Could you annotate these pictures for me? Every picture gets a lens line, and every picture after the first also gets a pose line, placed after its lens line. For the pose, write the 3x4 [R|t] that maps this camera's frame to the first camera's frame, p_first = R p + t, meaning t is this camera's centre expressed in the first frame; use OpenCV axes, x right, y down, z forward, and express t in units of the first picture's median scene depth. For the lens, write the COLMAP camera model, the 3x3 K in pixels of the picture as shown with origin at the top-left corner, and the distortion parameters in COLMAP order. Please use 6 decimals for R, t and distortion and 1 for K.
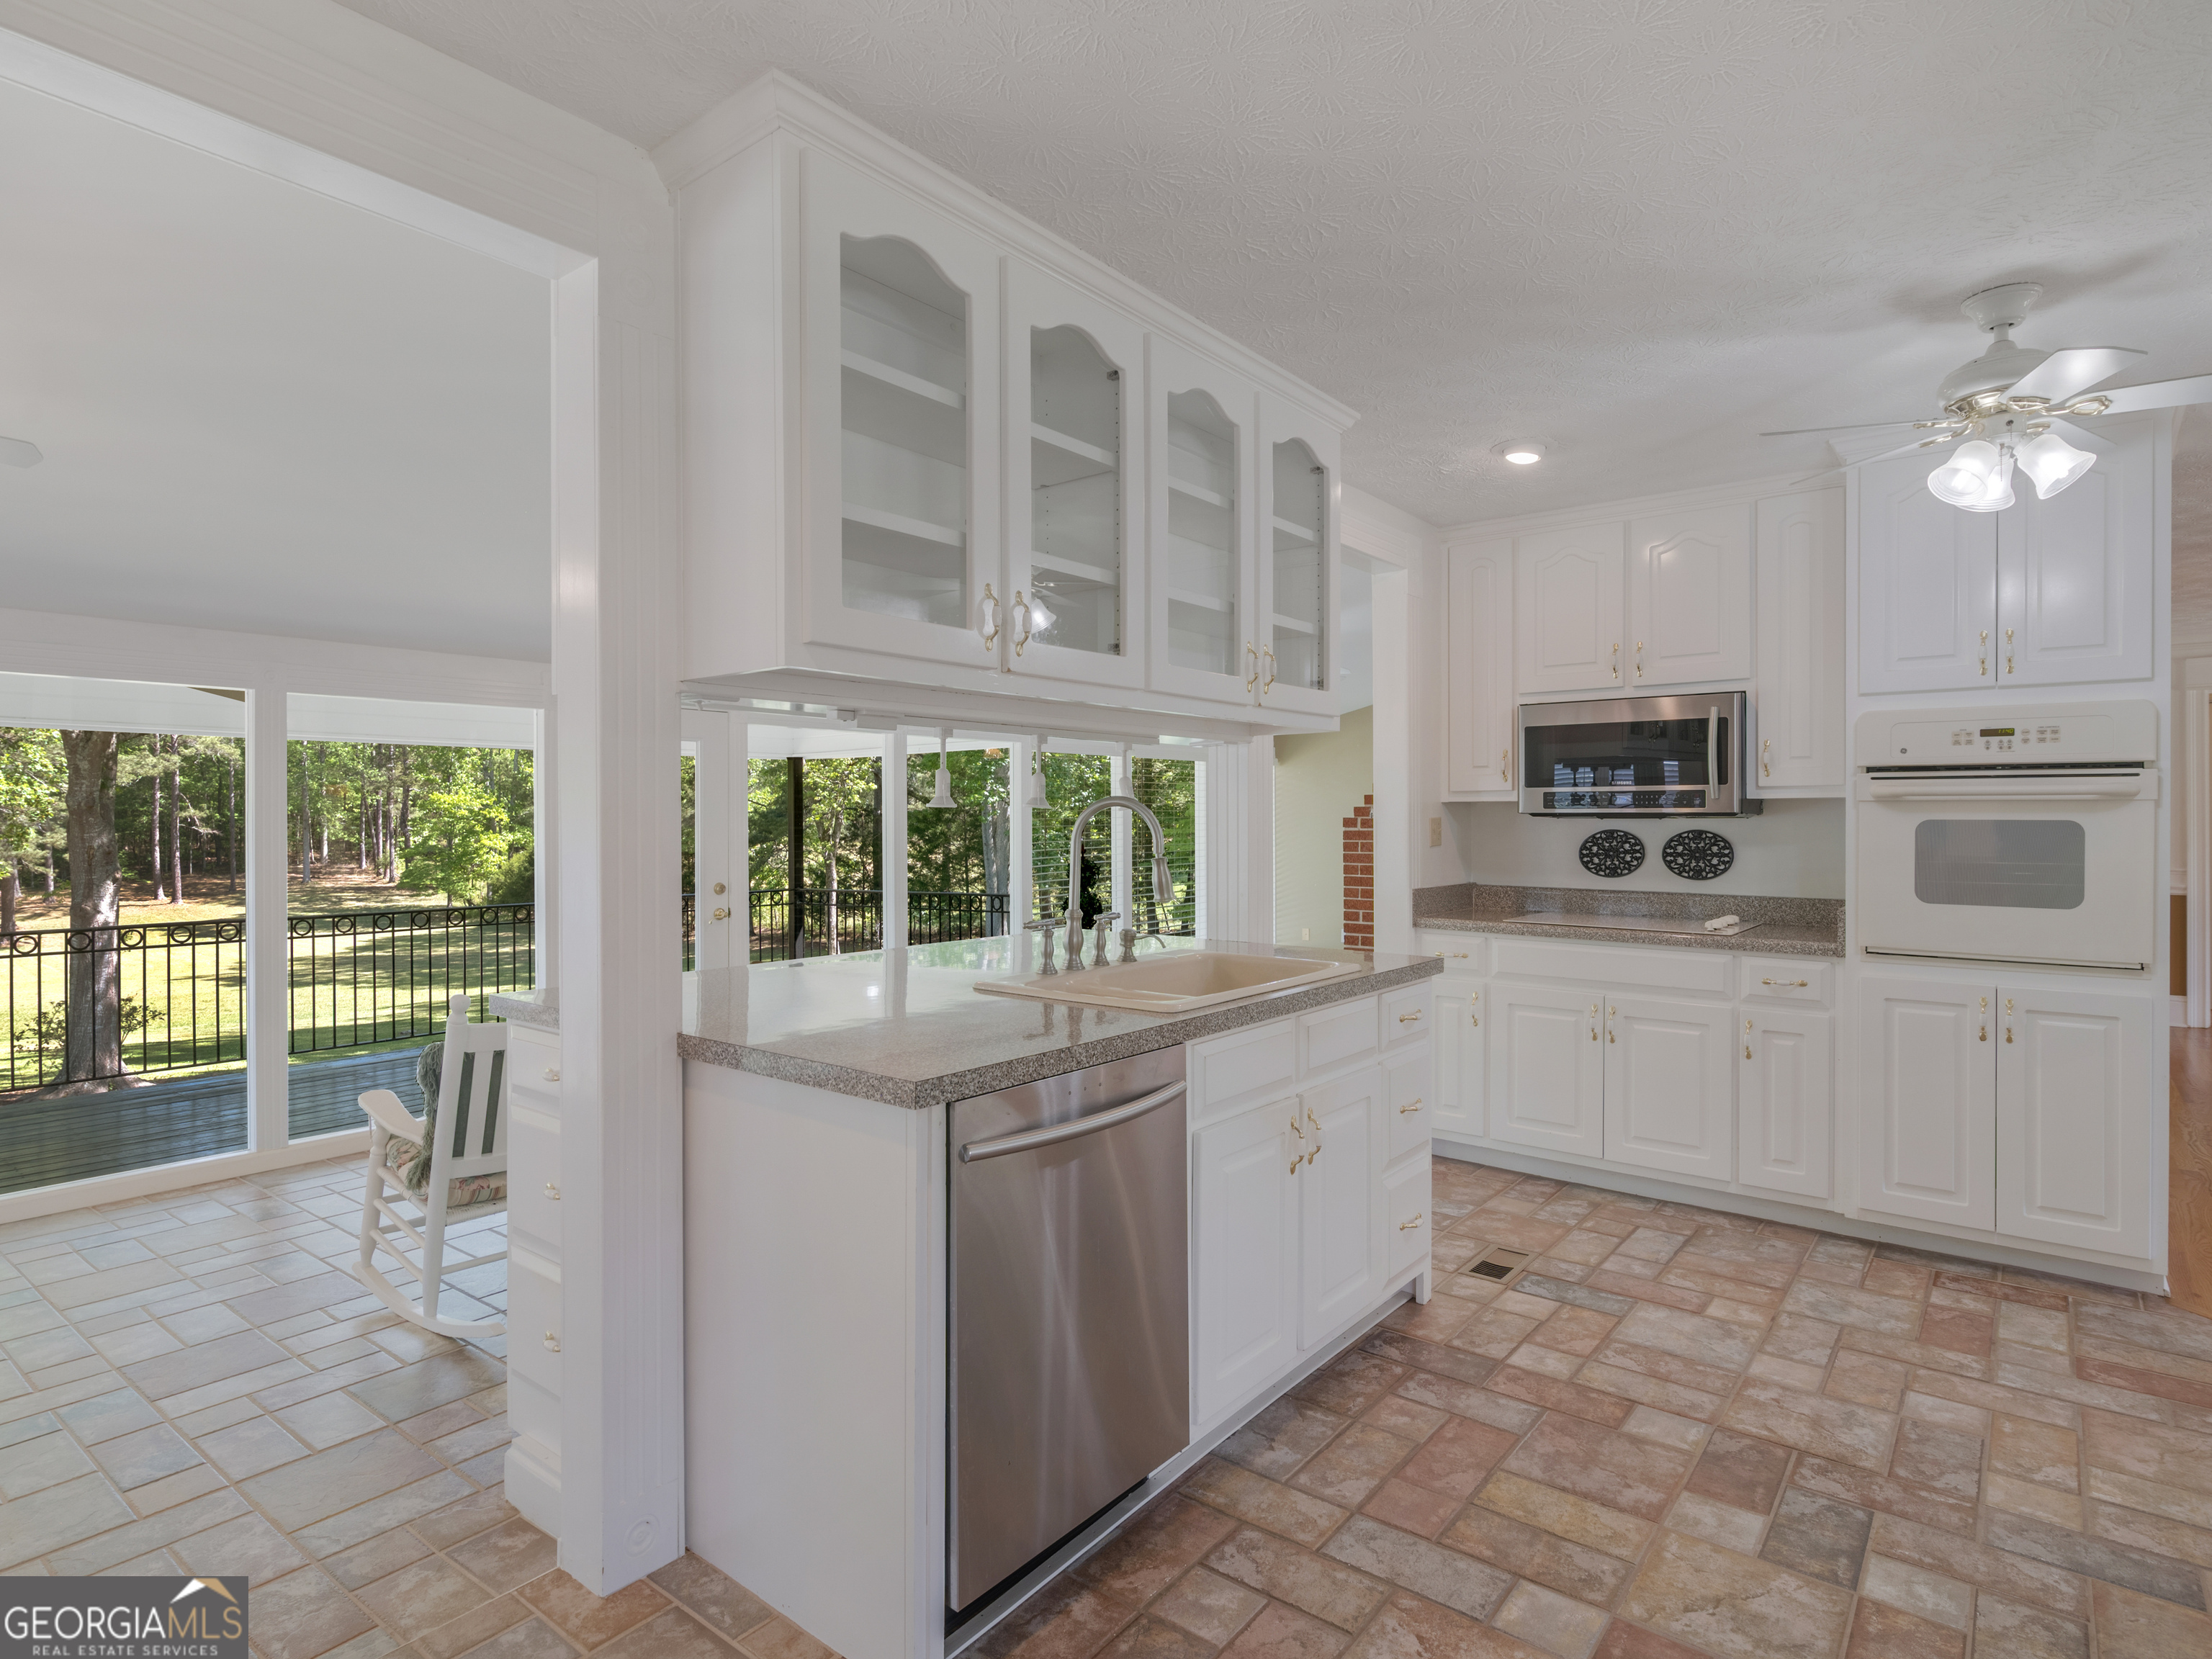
lens RADIAL K [[1167.4, 0, 1150.8], [0, 1167.4, 844.5], [0, 0, 1]] dist [0.004135, -0.001134]
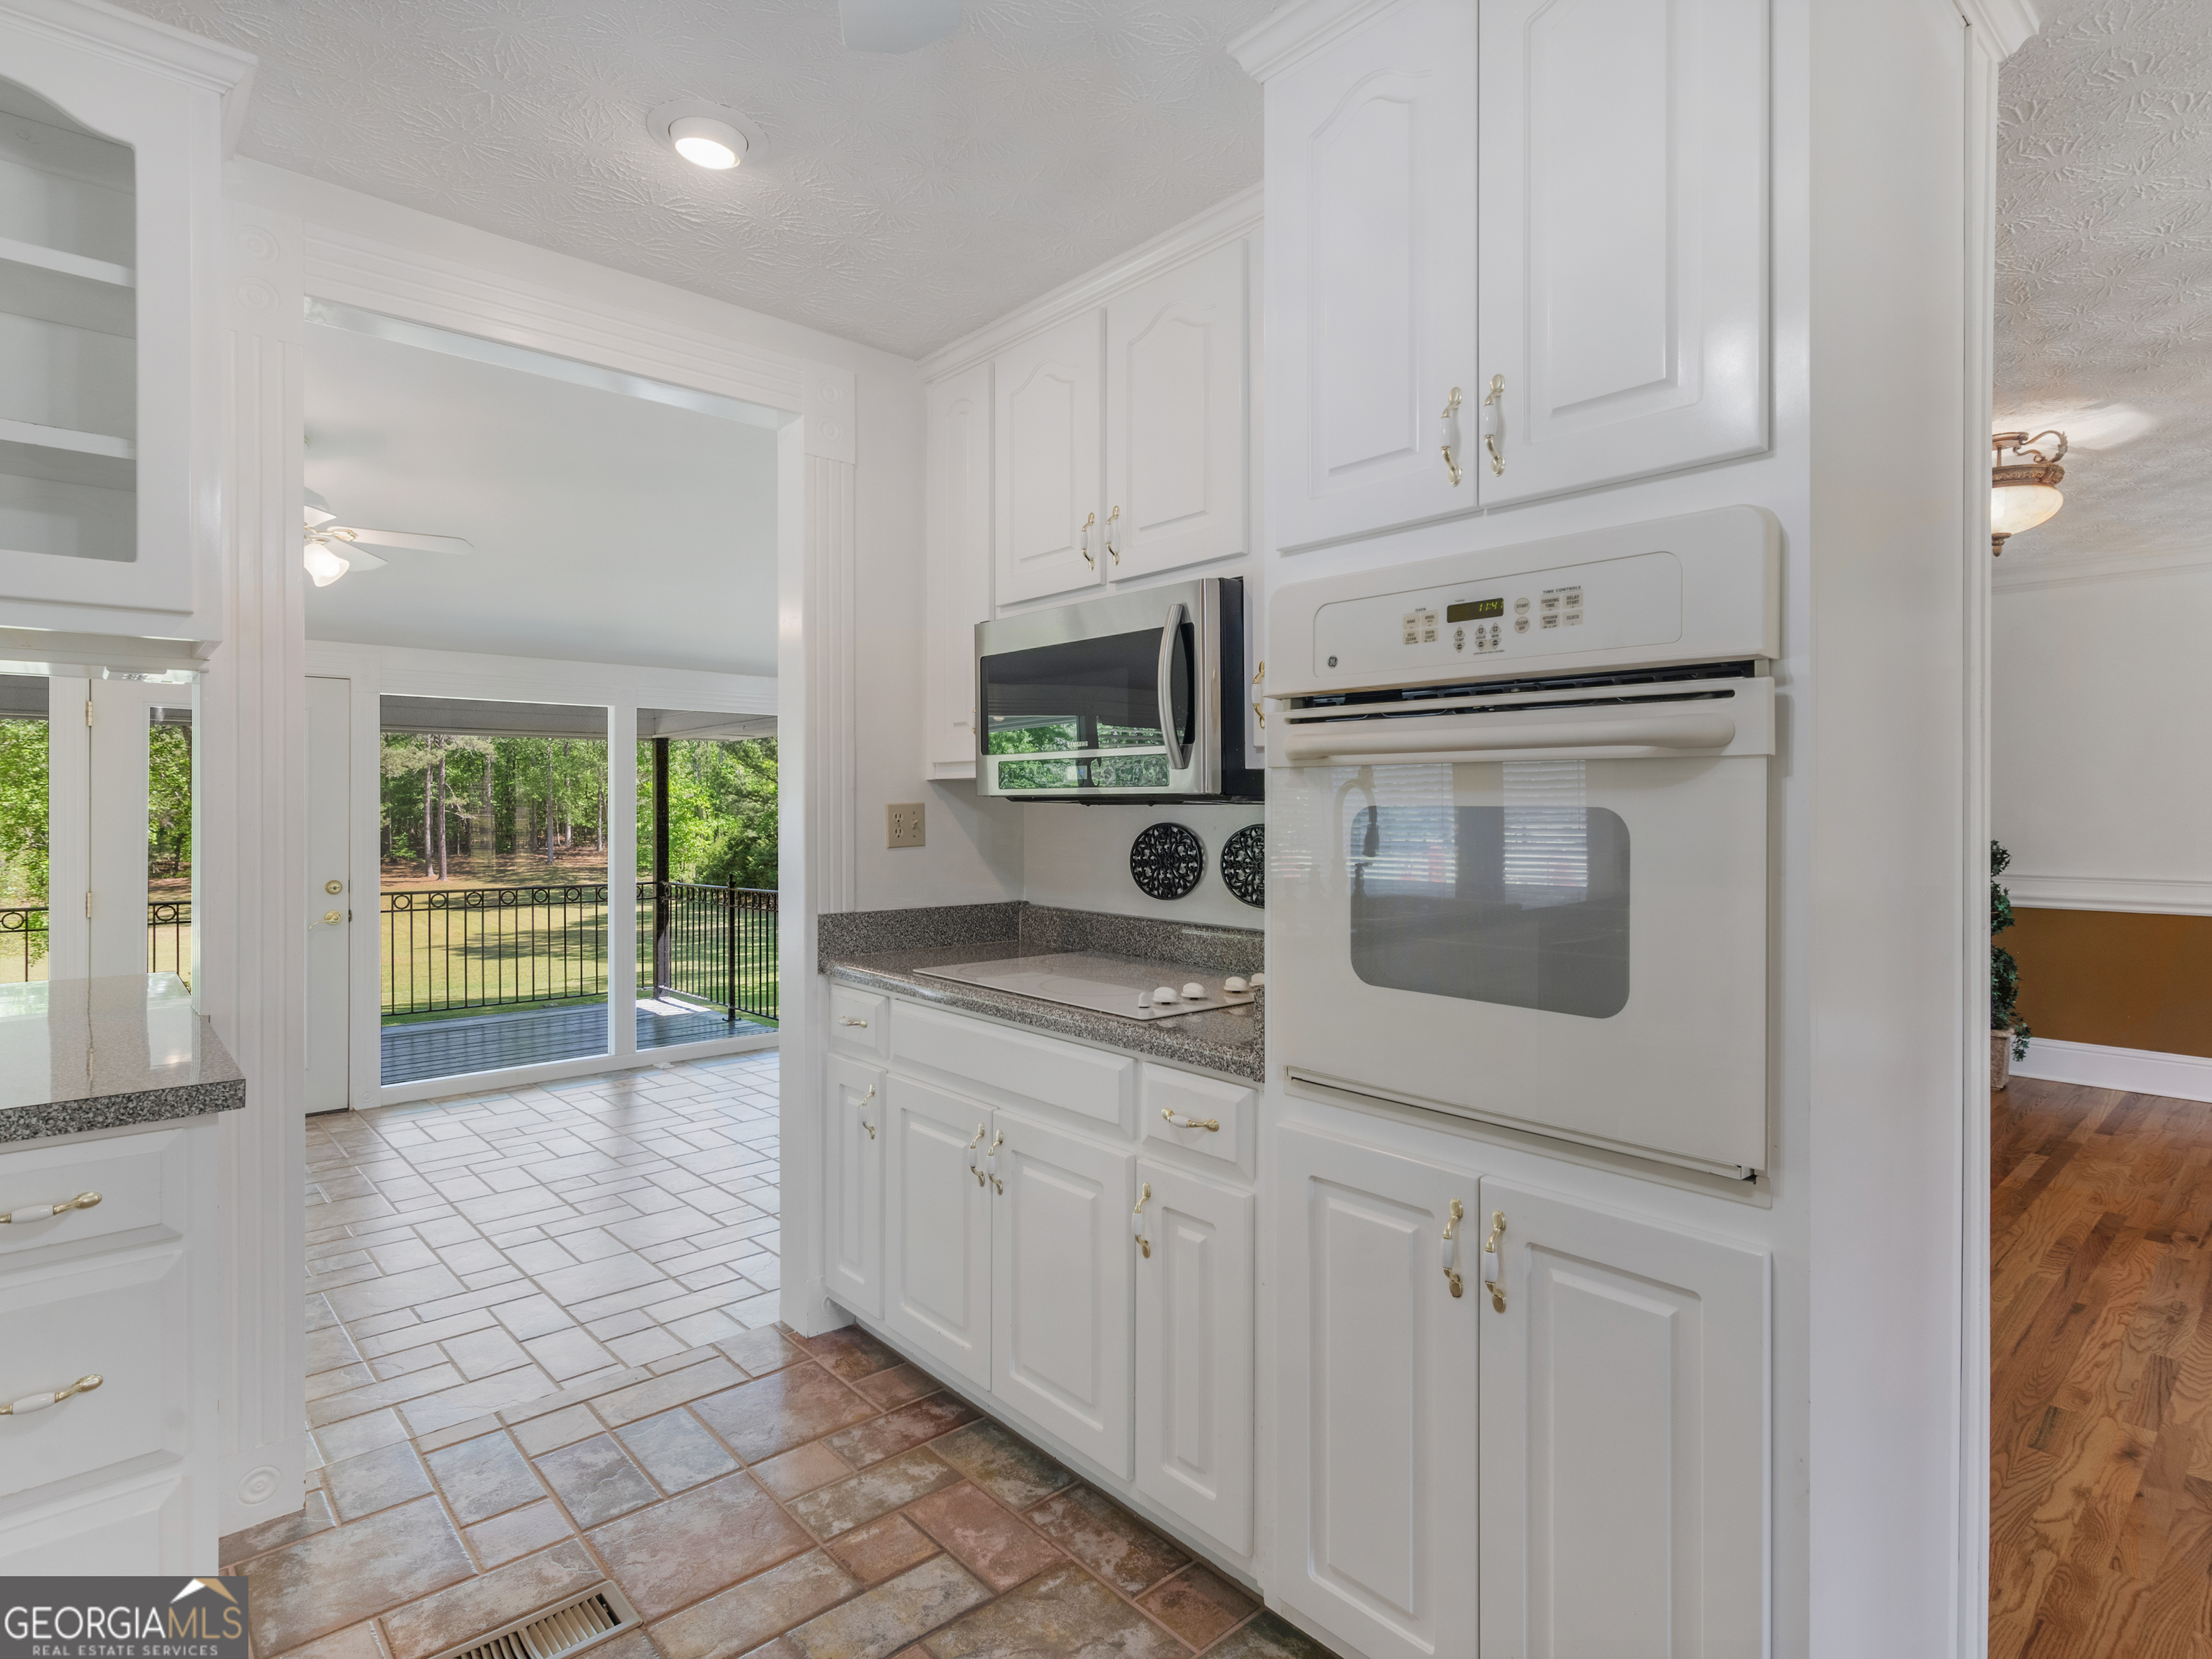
lens RADIAL K [[1167.4, 0, 1100.1], [0, 1167.4, 828.0], [0, 0, 1]] dist [0.004135, -0.001134]
pose [[0.984014, 0.004816, -0.178028, 0.564813], [-0.005552, 0.999978, -0.003637, -0.009037], [0.178007, 0.004567, 0.984019, 0.458145]]
